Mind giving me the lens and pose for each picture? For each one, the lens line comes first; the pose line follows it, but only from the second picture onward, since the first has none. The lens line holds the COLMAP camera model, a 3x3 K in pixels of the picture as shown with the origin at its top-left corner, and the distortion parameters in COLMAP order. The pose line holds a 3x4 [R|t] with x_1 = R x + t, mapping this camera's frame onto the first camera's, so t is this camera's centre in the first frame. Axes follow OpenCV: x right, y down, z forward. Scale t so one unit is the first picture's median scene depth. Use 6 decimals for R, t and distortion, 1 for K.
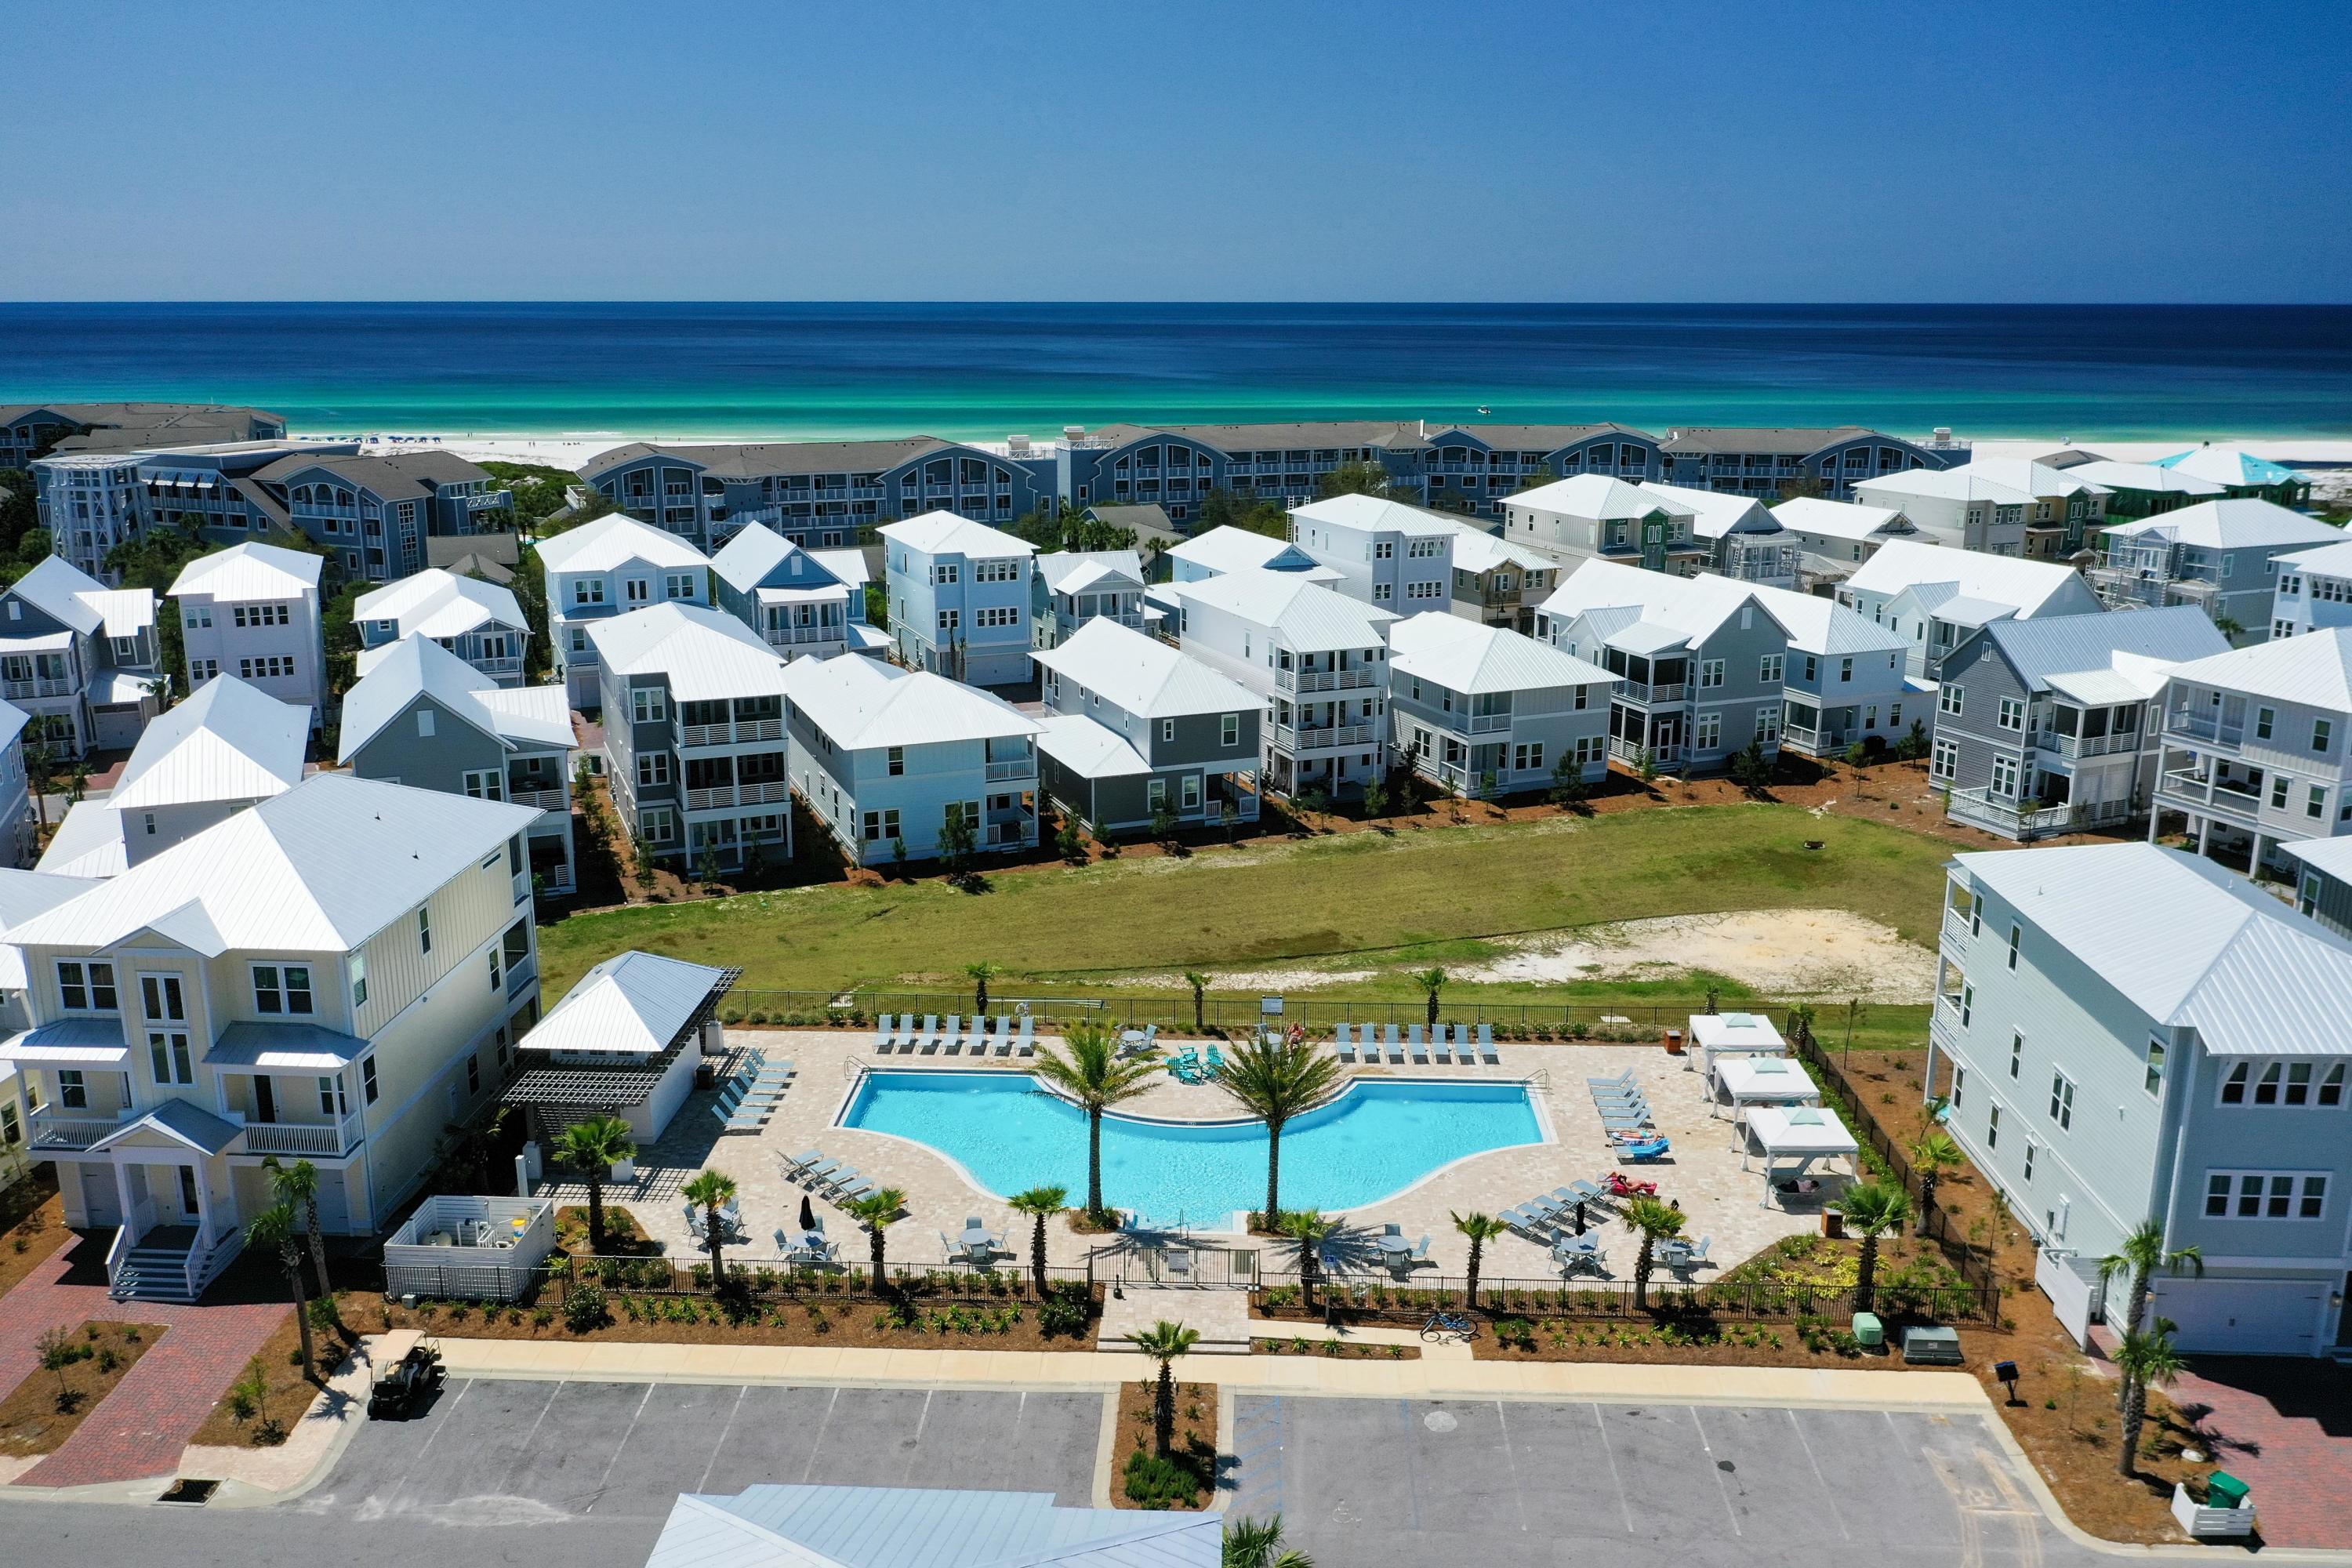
lens RADIAL K [[1878.5, 0, 1153.5], [0, 1878.5, 772.2], [0, 0, 1]] dist [-0.002308, -0.000588]
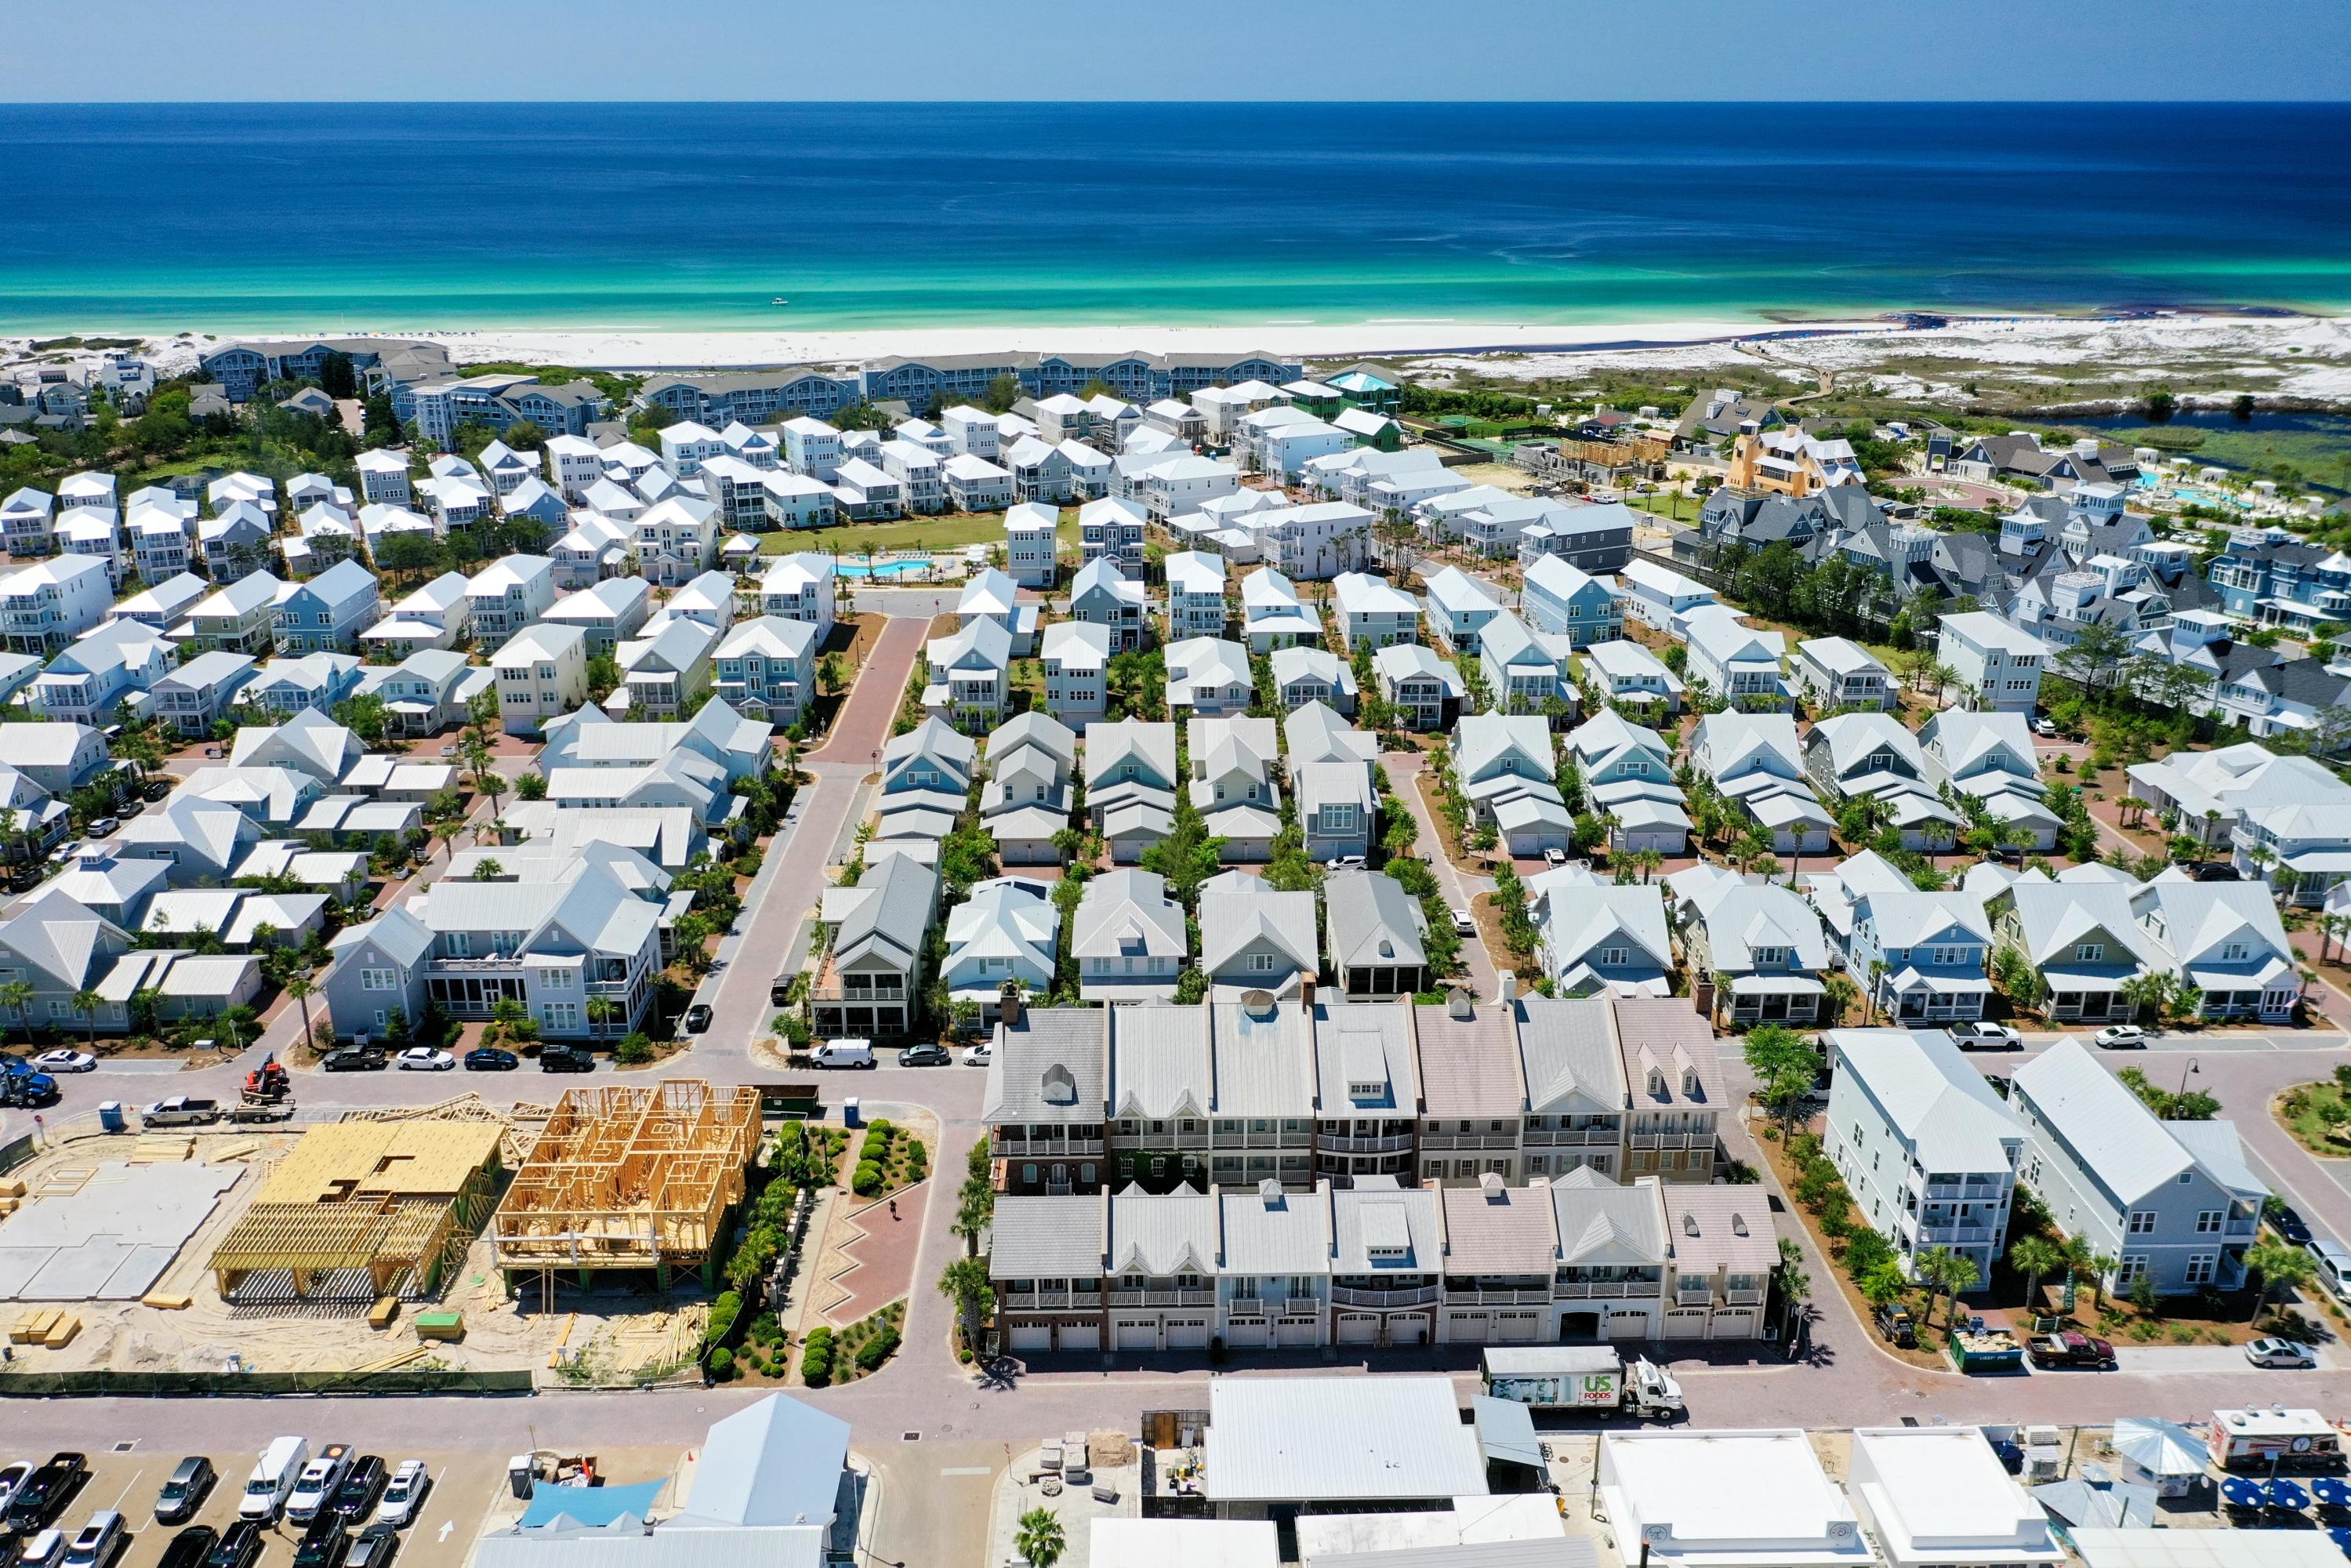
lens RADIAL K [[1877.8, 0, 1153.0], [0, 1877.8, 772.2], [0, 0, 1]] dist [-0.002308, -0.000588]
pose [[0.997873, -0.023213, 0.060917, 0.419504], [0.017143, 0.995006, 0.098337, 0.226080], [-0.062895, -0.097083, 0.993287, -3.522618]]
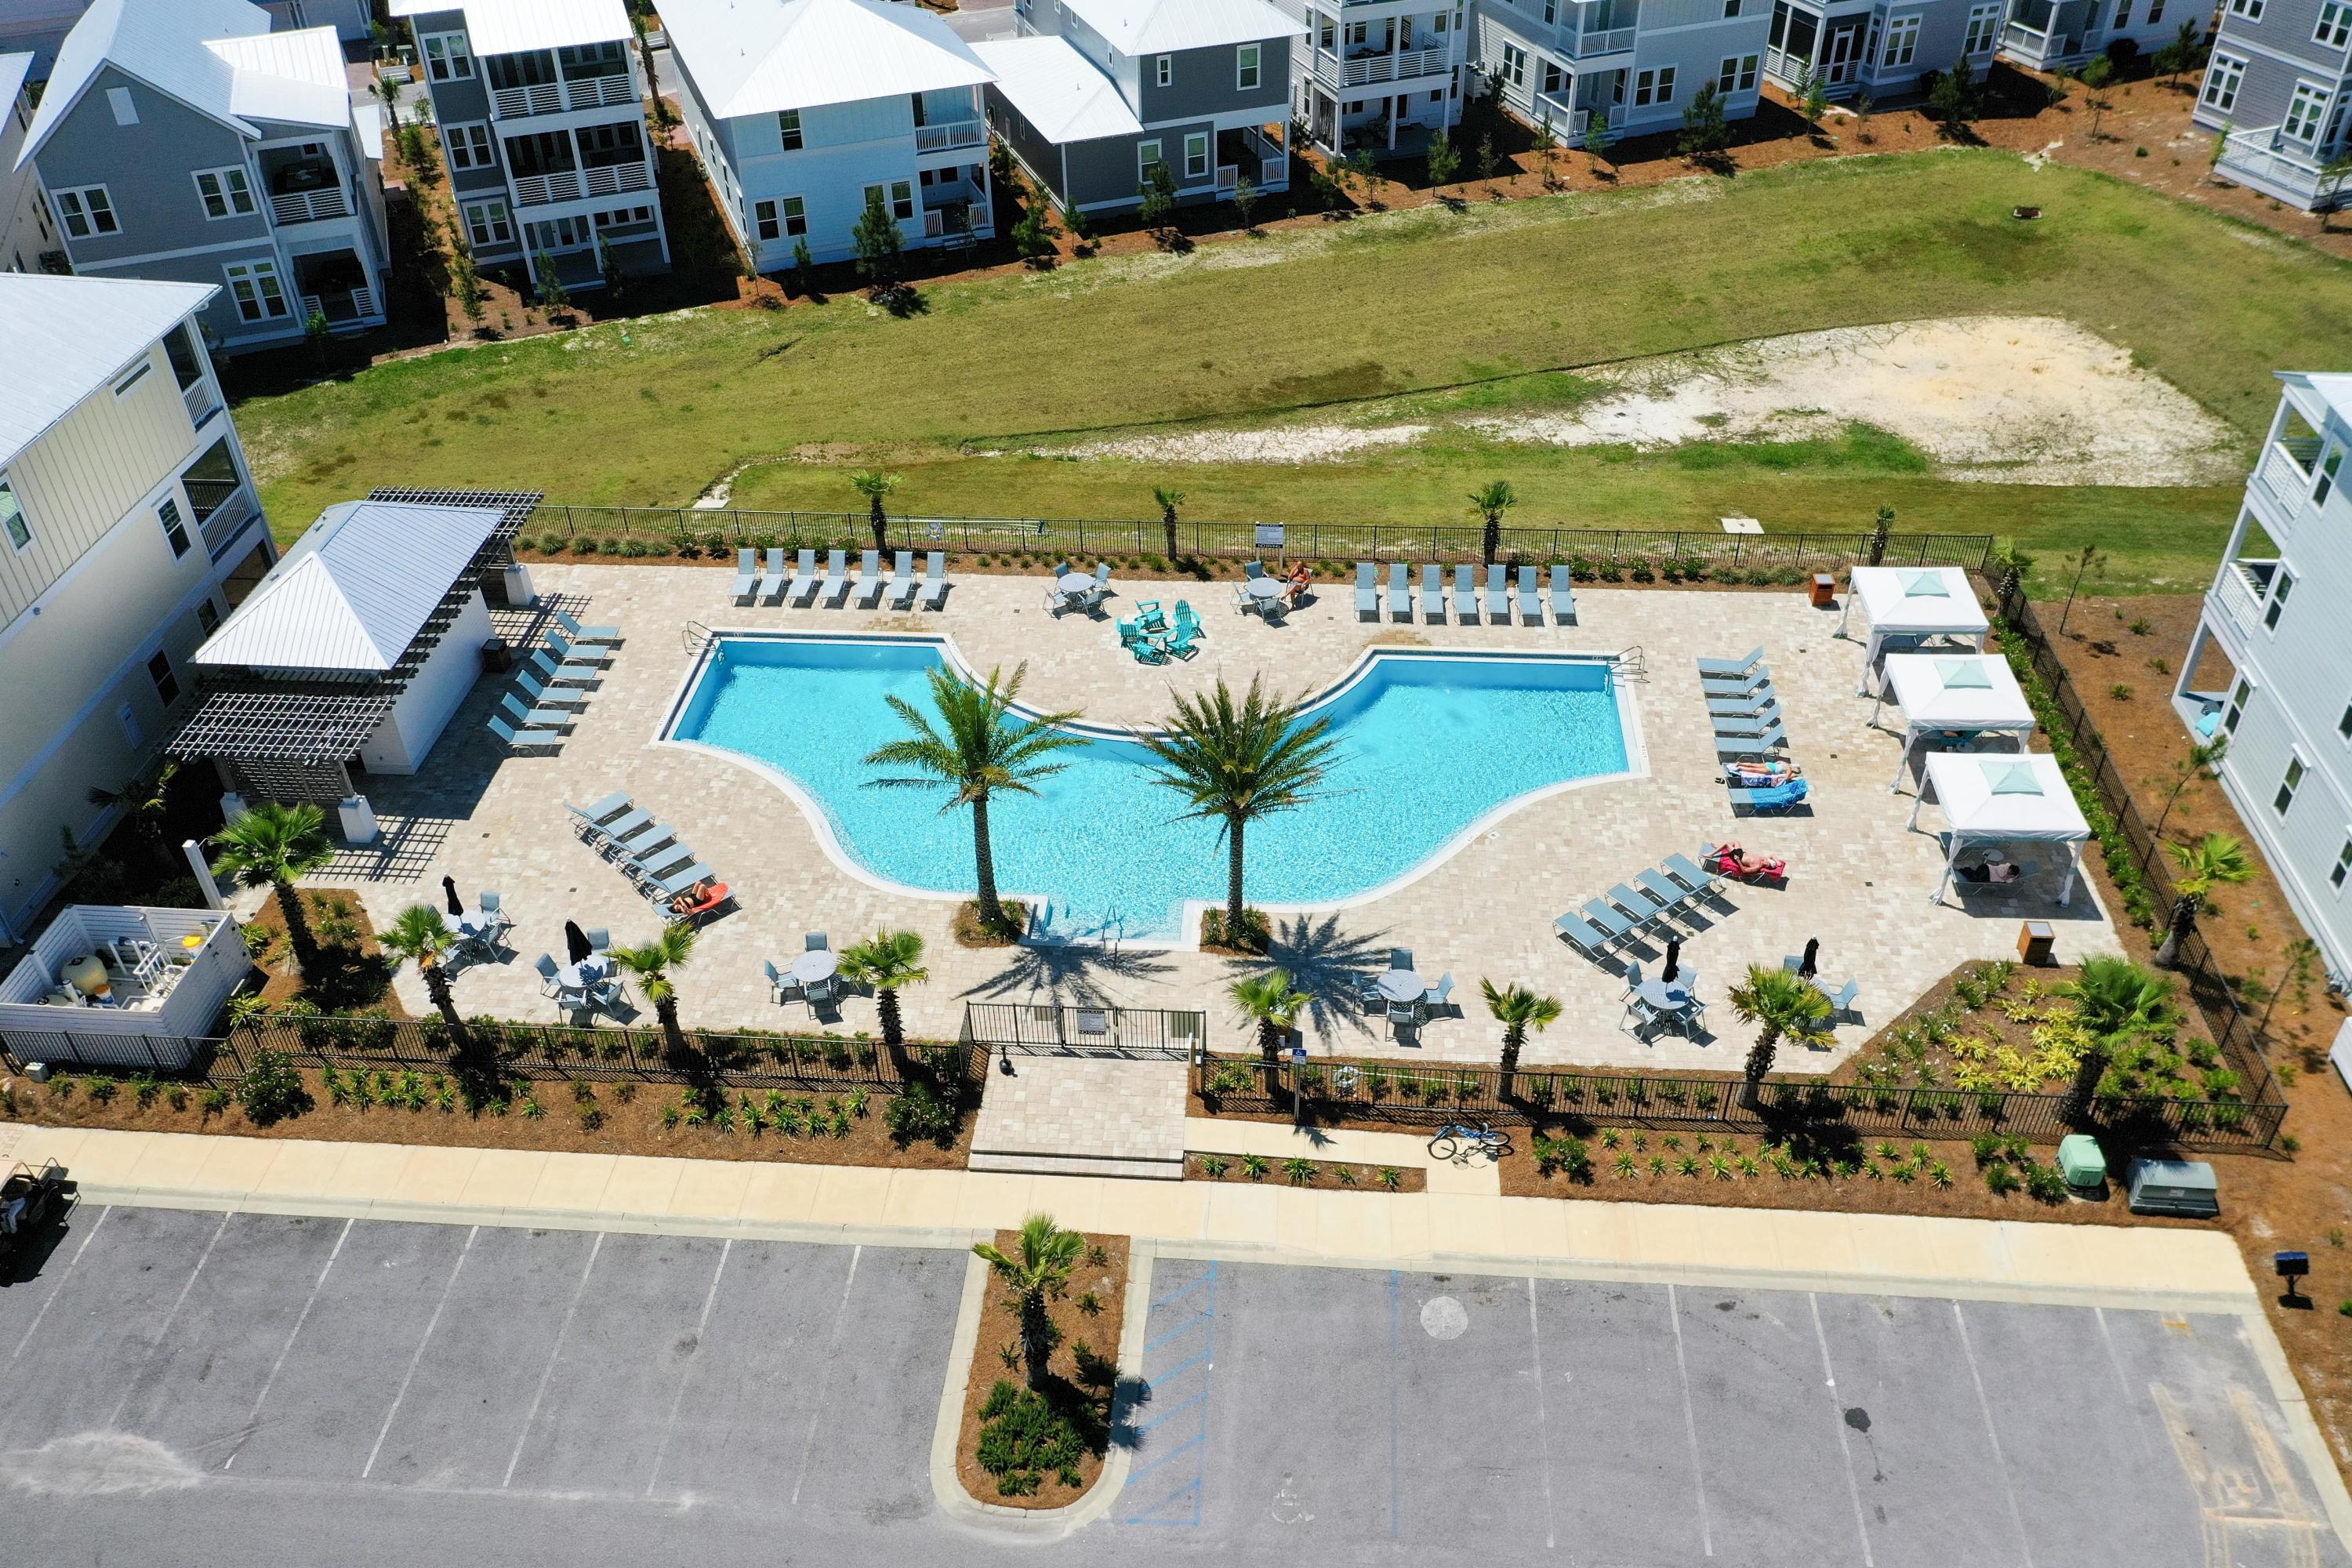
lens RADIAL K [[1878.5, 0, 1153.5], [0, 1878.5, 772.2], [0, 0, 1]] dist [-0.002308, -0.000588]
pose [[0.998990, 0.002462, -0.044866, 0.050804], [0.015220, 0.920927, 0.389438, -0.075447], [0.042277, -0.389727, 0.919959, 0.289676]]
